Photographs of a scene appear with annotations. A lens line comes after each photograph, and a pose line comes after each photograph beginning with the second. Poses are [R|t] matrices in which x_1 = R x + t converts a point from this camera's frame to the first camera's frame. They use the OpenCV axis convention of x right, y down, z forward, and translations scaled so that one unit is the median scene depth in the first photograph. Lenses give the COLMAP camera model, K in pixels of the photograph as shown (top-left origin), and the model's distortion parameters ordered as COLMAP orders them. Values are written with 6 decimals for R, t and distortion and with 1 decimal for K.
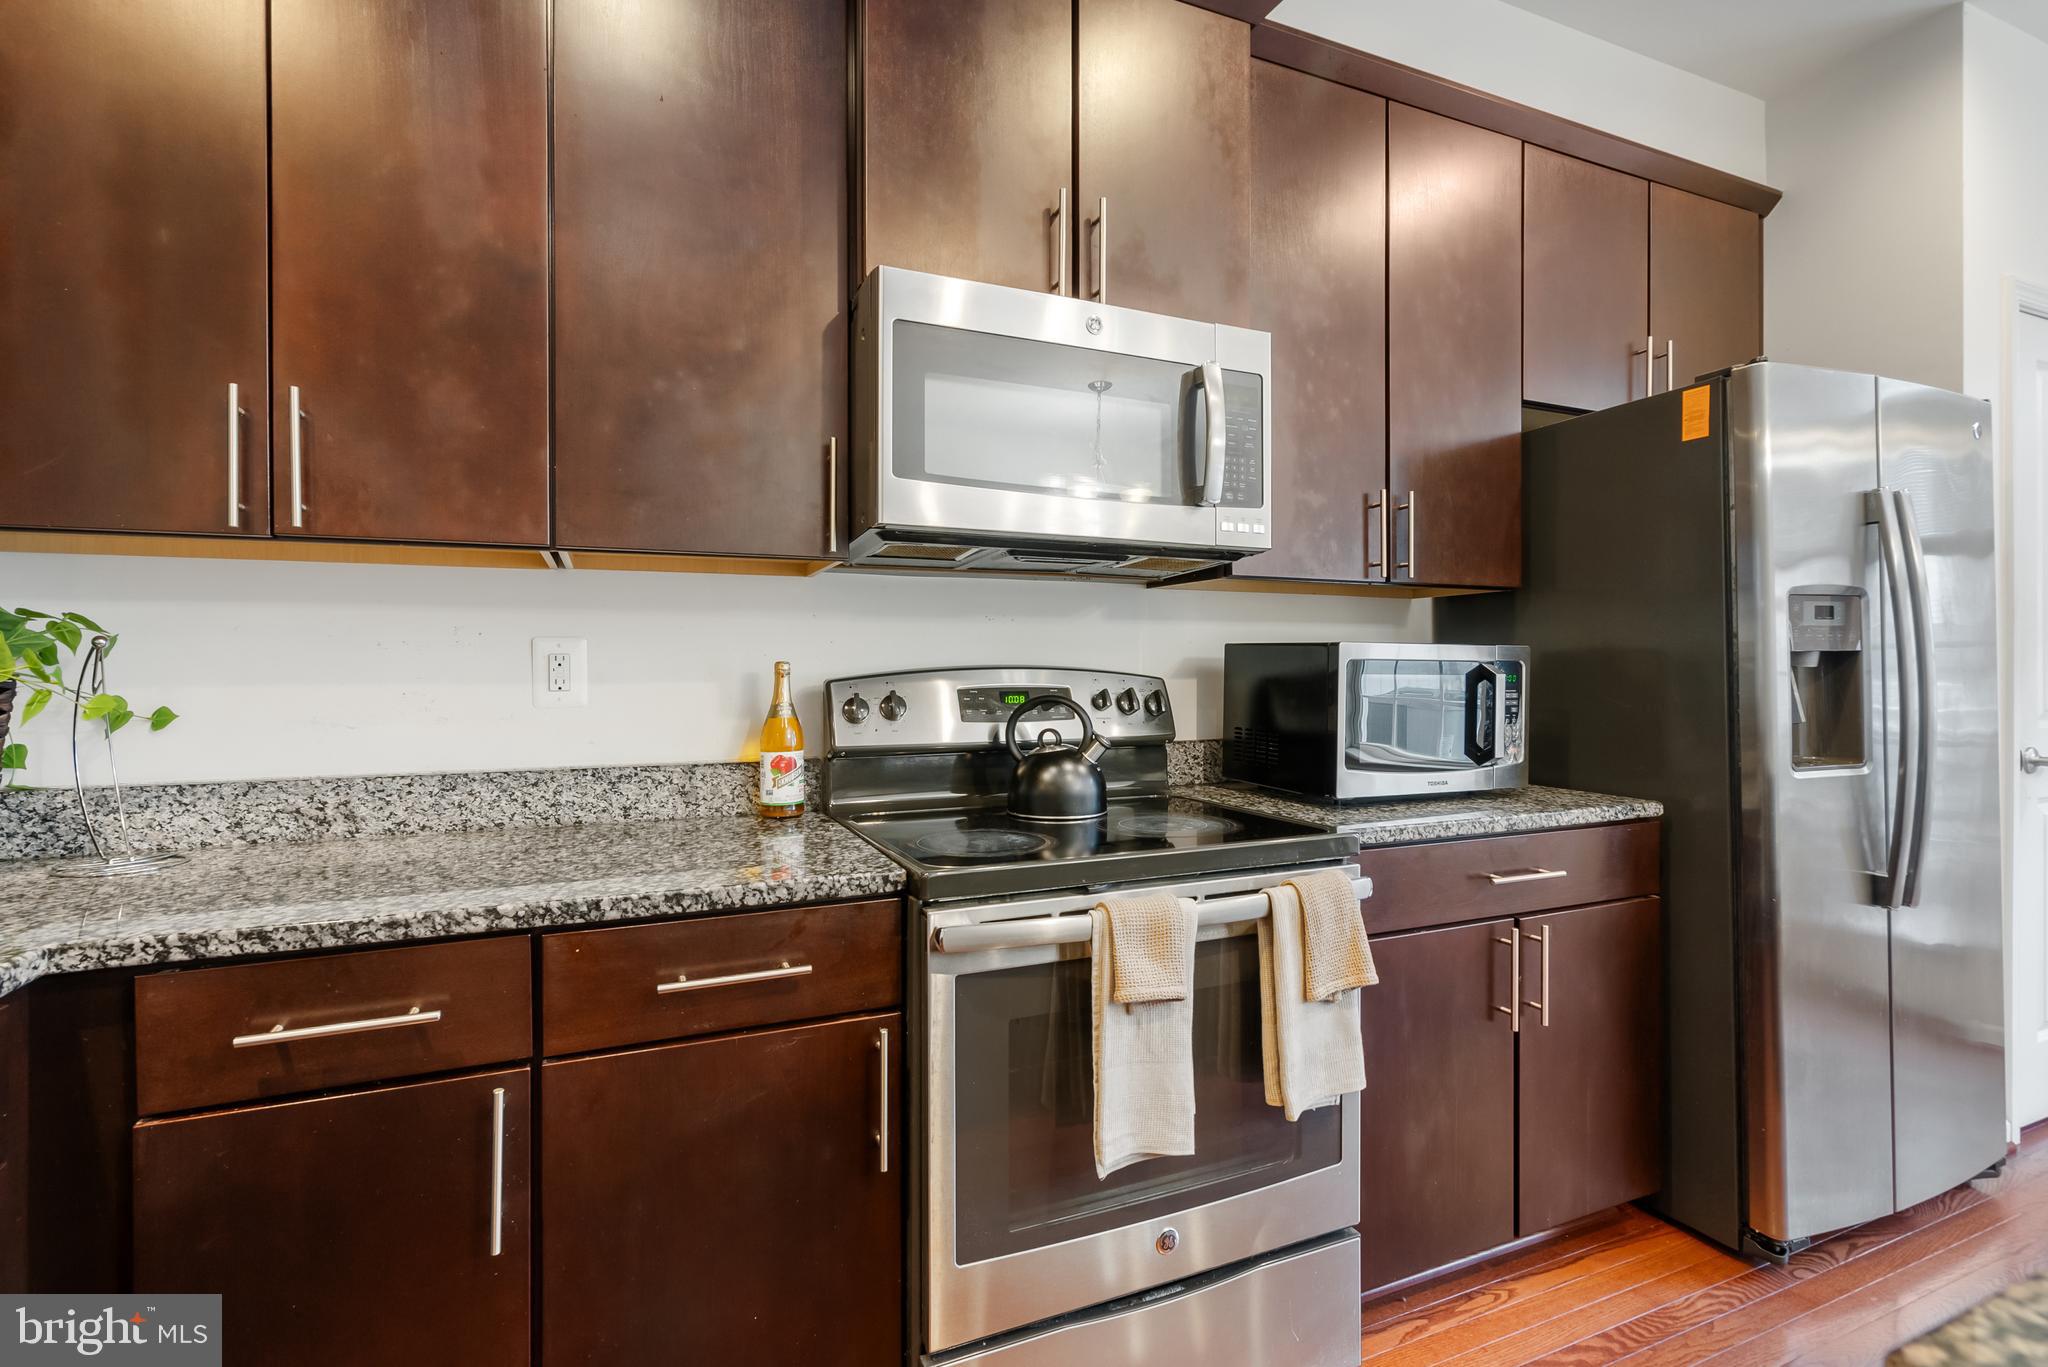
lens RADIAL K [[940.0, 0, 1019.6], [0, 940.0, 670.6], [0, 0, 1]] dist [-0.004060, 0.002282]
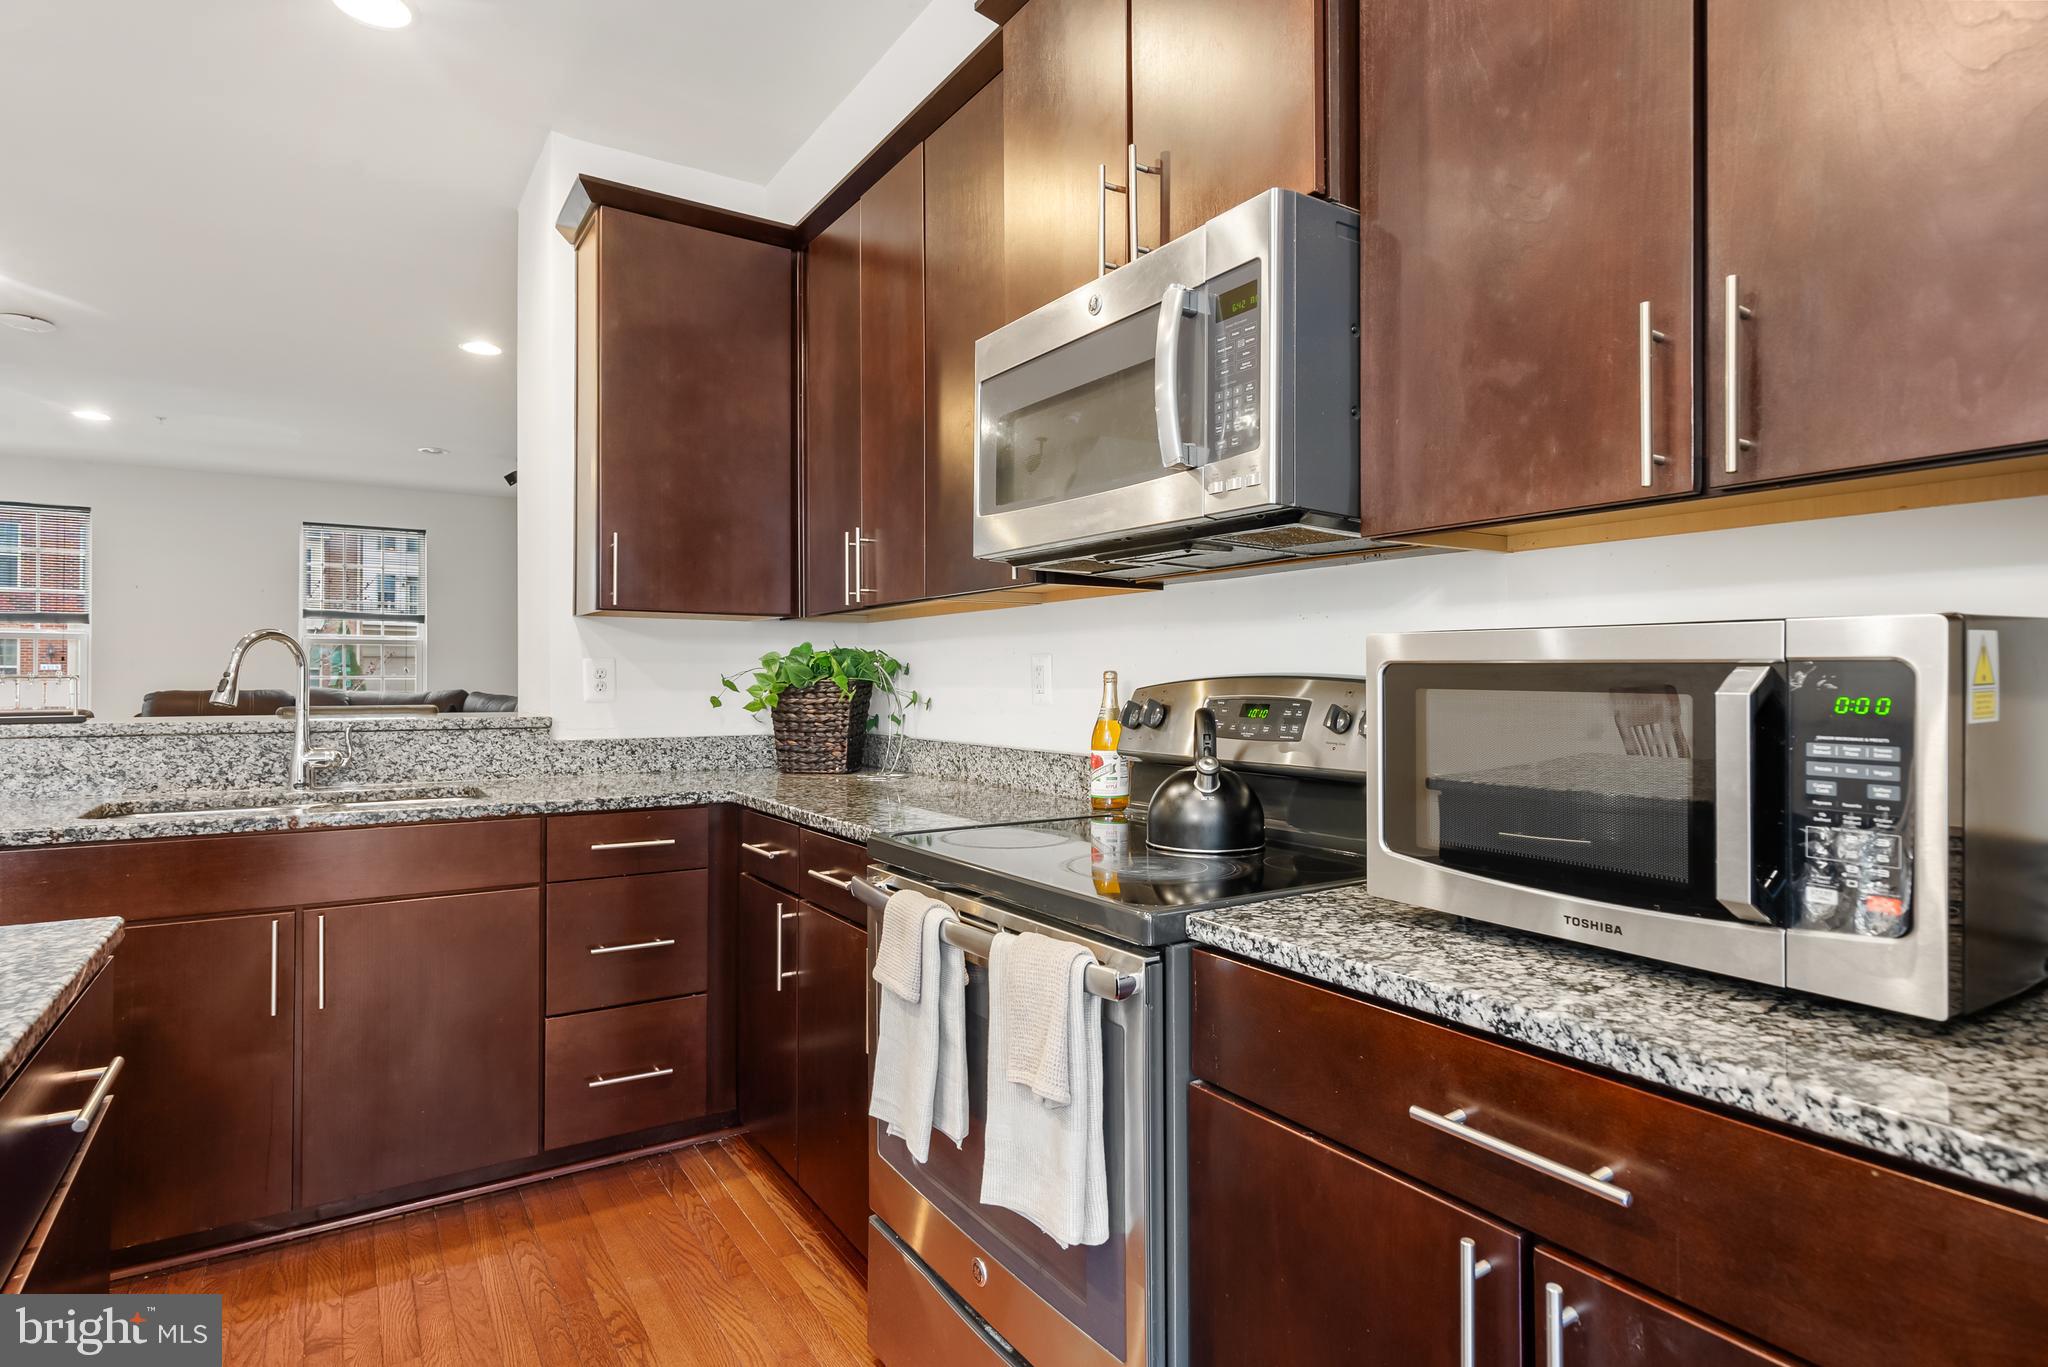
lens RADIAL K [[1064.3, 0, 1005.9], [0, 1064.3, 667.4], [0, 0, 1]] dist [0.006594, 0.001768]
pose [[0.163160, -0.007640, -0.986570, 0.954094], [-0.000775, 0.999969, -0.007872, -0.003324], [0.986599, 0.002049, 0.163149, 0.650032]]
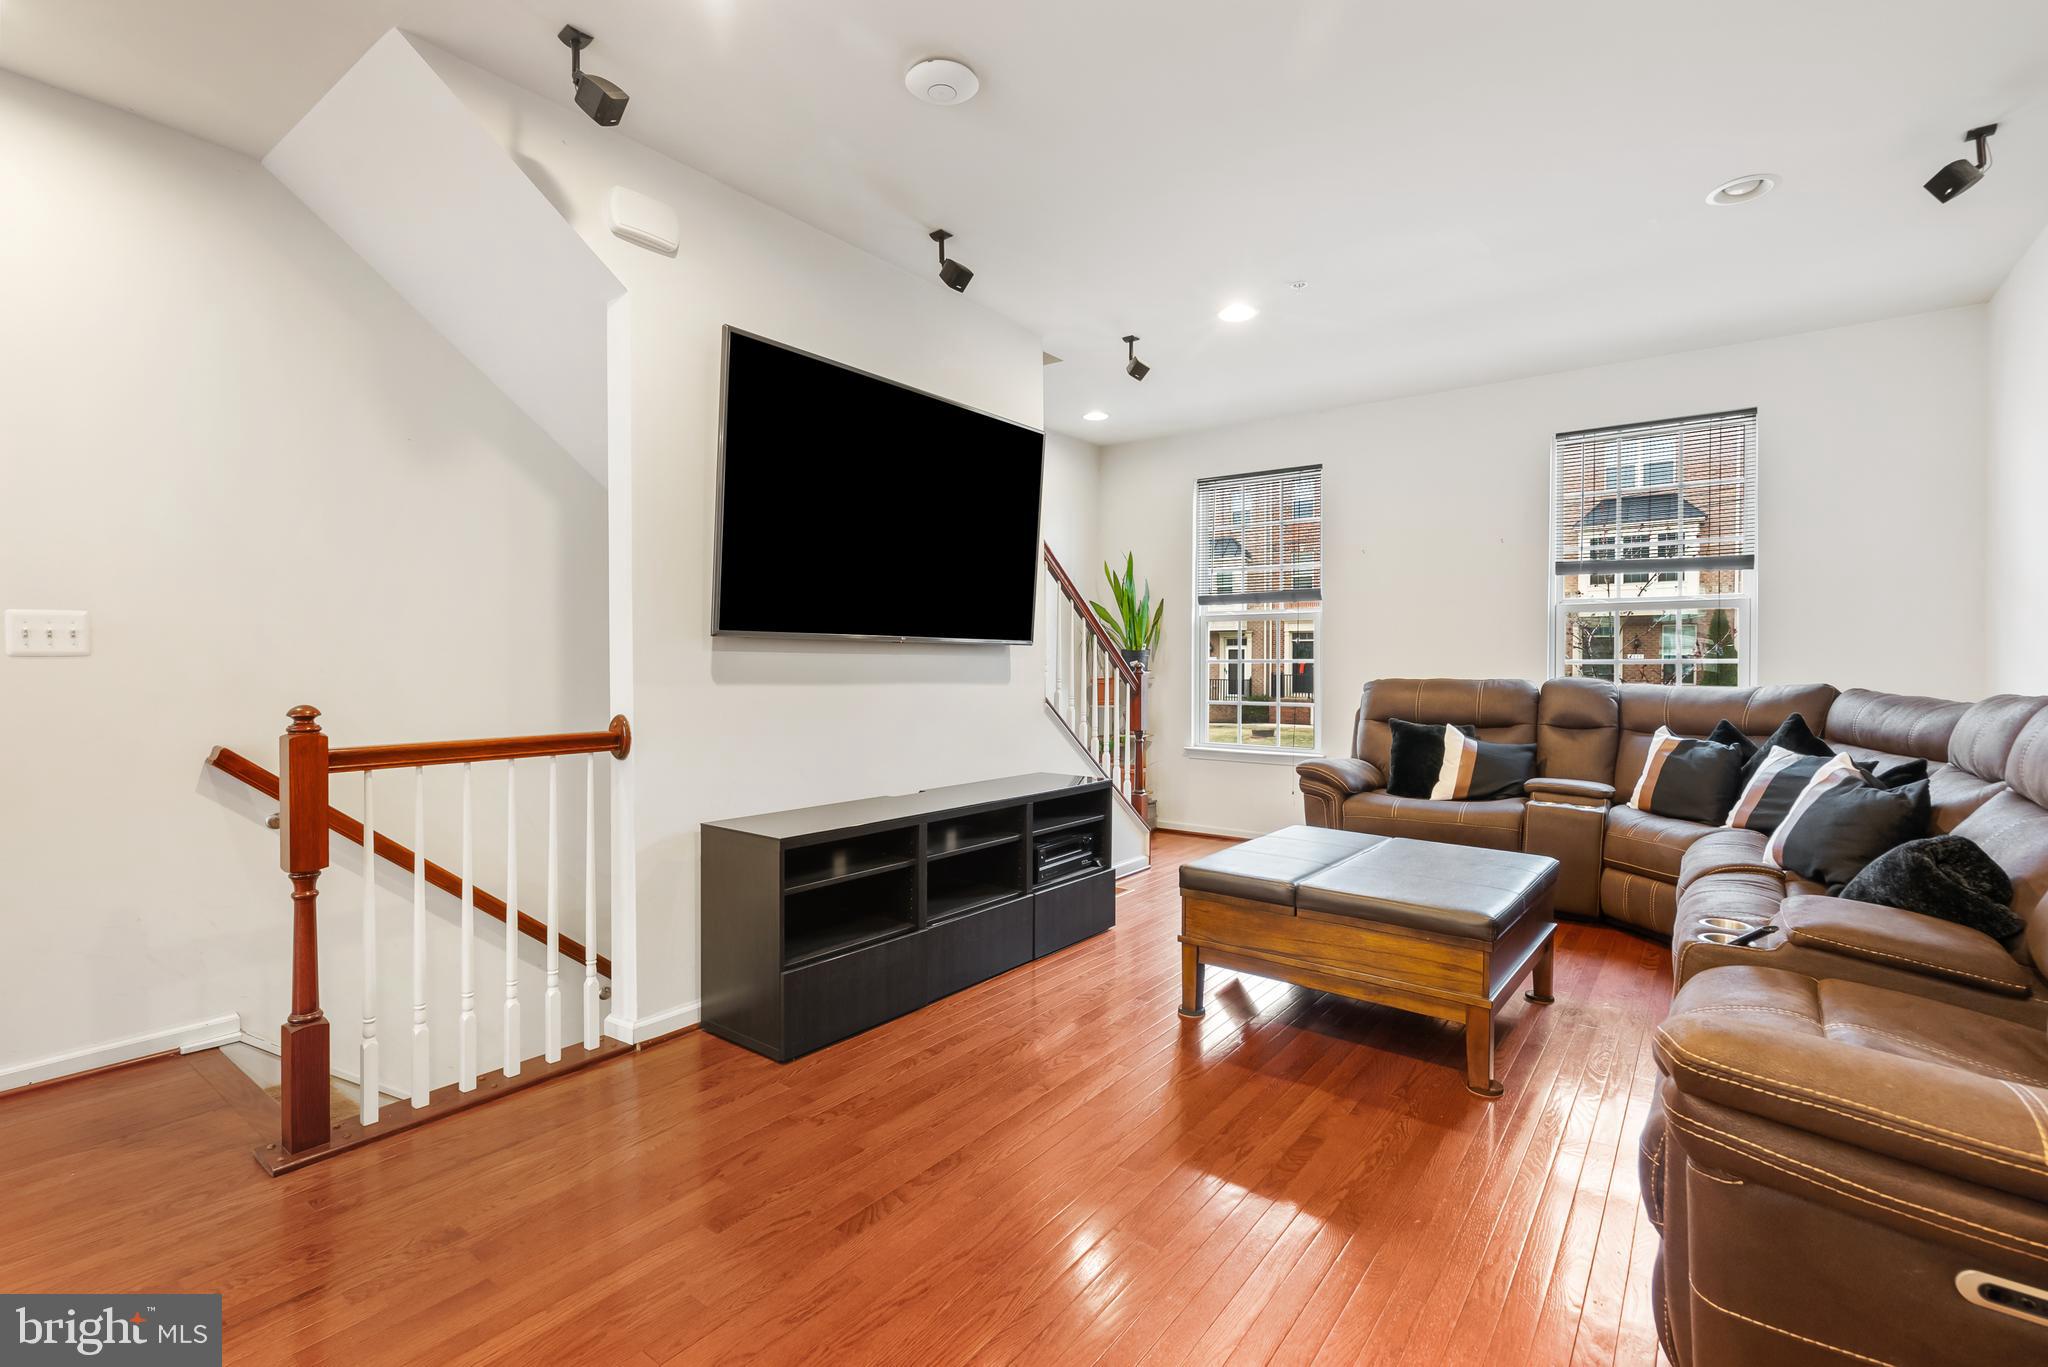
lens RADIAL K [[940.0, 0, 1028.9], [0, 940.0, 672.5], [0, 0, 1]] dist [-0.004060, 0.002282]
pose [[-0.866739, 0.007084, -0.498712, -1.358368], [0.001899, 0.999939, 0.010903, 0.003665], [0.498759, 0.008503, -0.866699, 0.029582]]
